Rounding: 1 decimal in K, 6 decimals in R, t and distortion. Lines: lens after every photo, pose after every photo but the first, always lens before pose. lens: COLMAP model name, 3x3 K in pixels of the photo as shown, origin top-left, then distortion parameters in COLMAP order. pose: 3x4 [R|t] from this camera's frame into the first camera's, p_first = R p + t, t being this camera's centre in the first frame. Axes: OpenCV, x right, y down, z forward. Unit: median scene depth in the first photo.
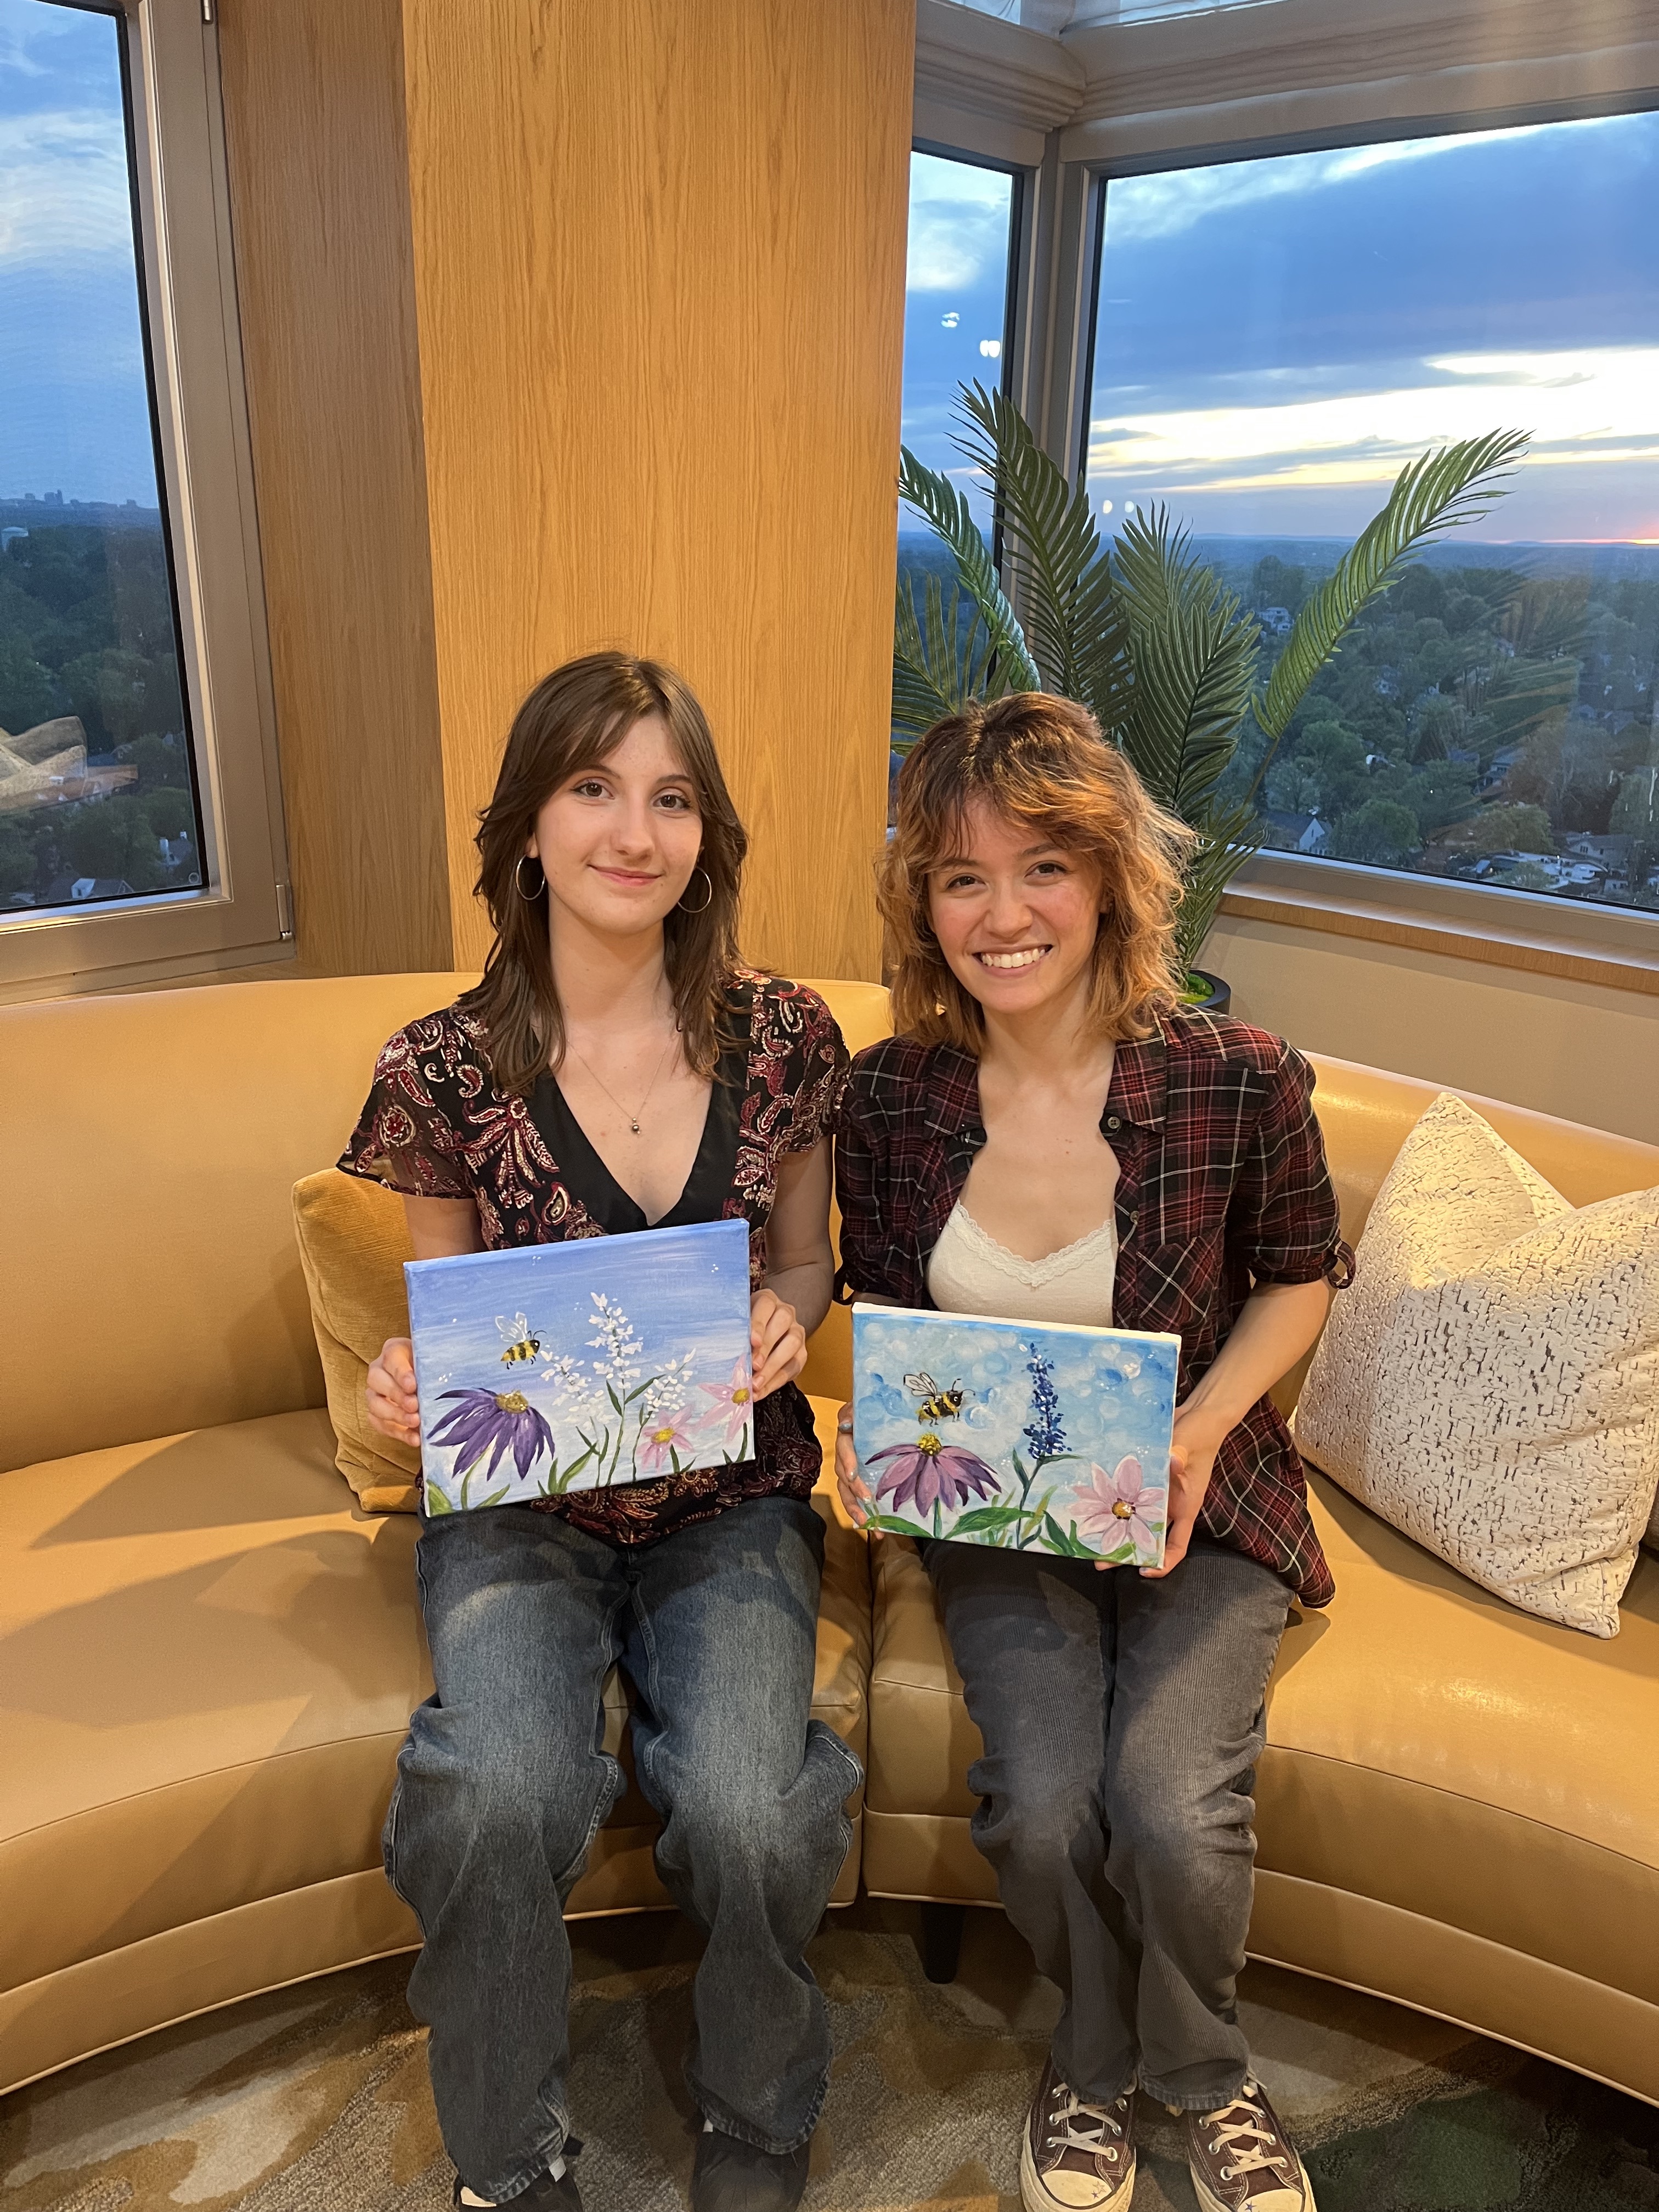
lens RADIAL K [[1670.1, 0, 828.5], [0, 1670.1, 1117.5], [0, 0, 1]] dist [0.084315, -0.173814]
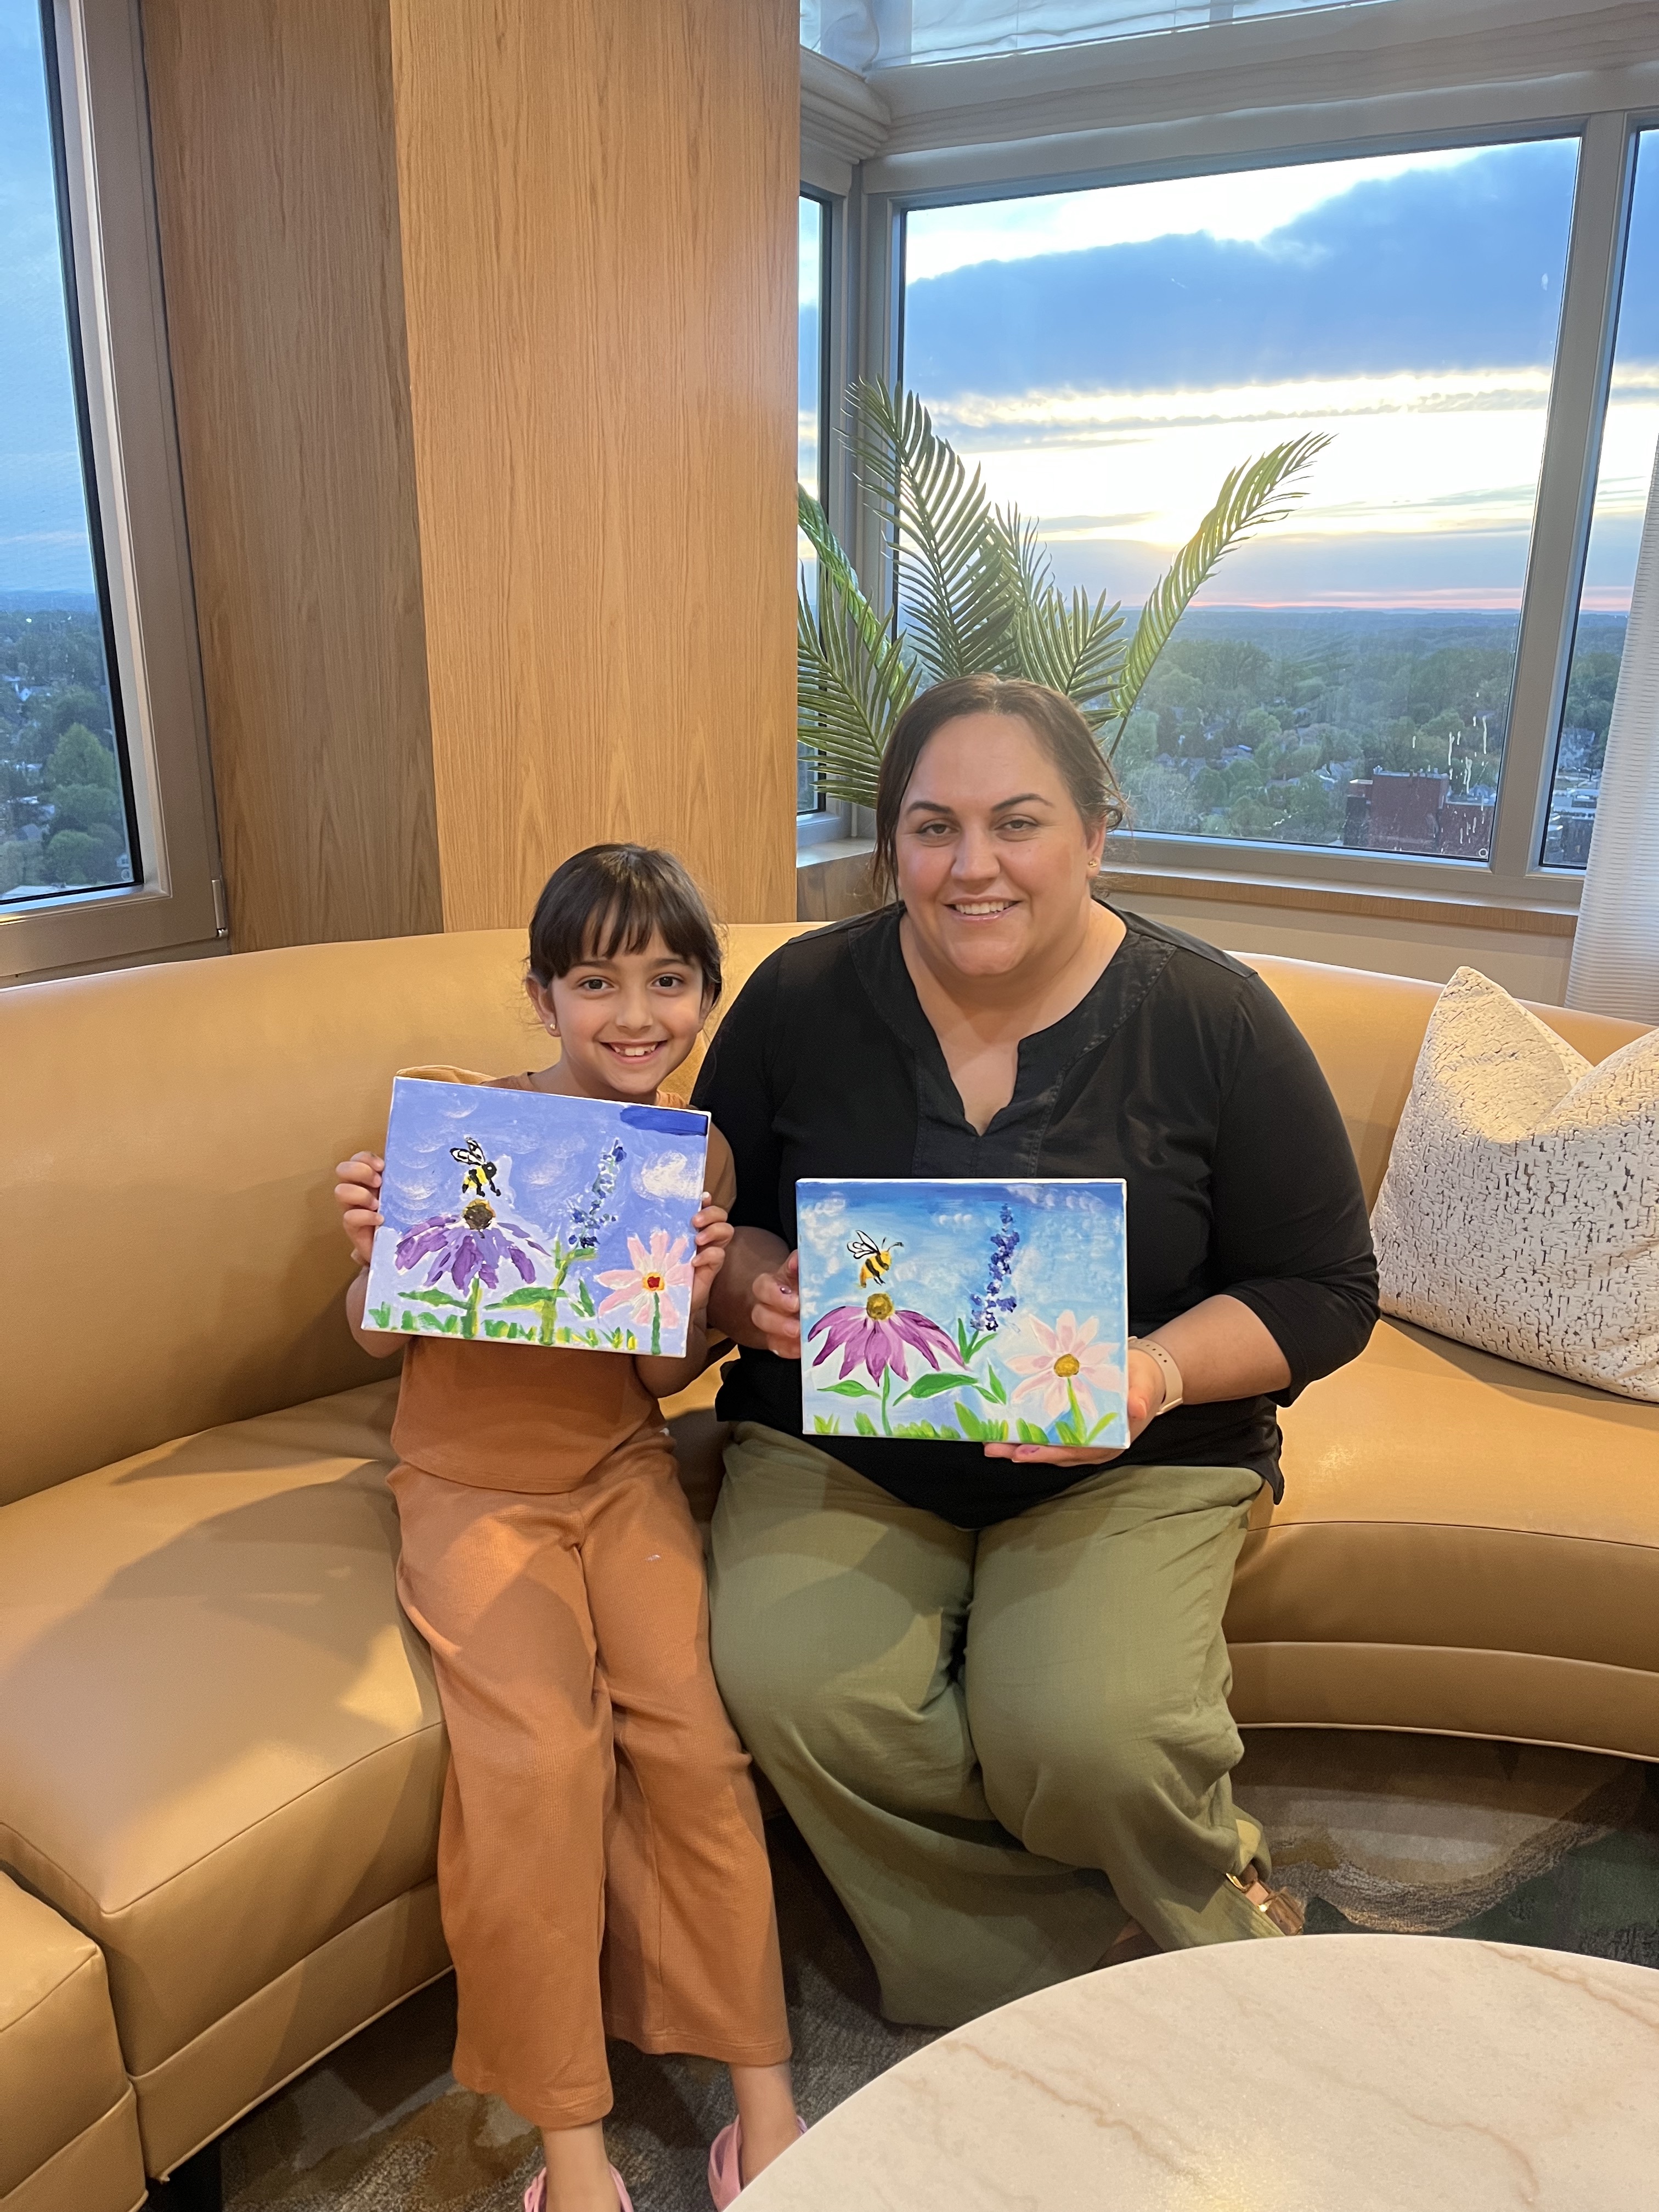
lens RADIAL K [[1657.8, 0, 829.5], [0, 1657.8, 1106.0], [0, 0, 1]] dist [0.066823, -0.147176]
pose [[0.973946, -0.074634, 0.214146, -0.225200], [0.083031, 0.996081, -0.030475, 0.055066], [-0.211032, 0.047461, 0.976326, 0.003952]]
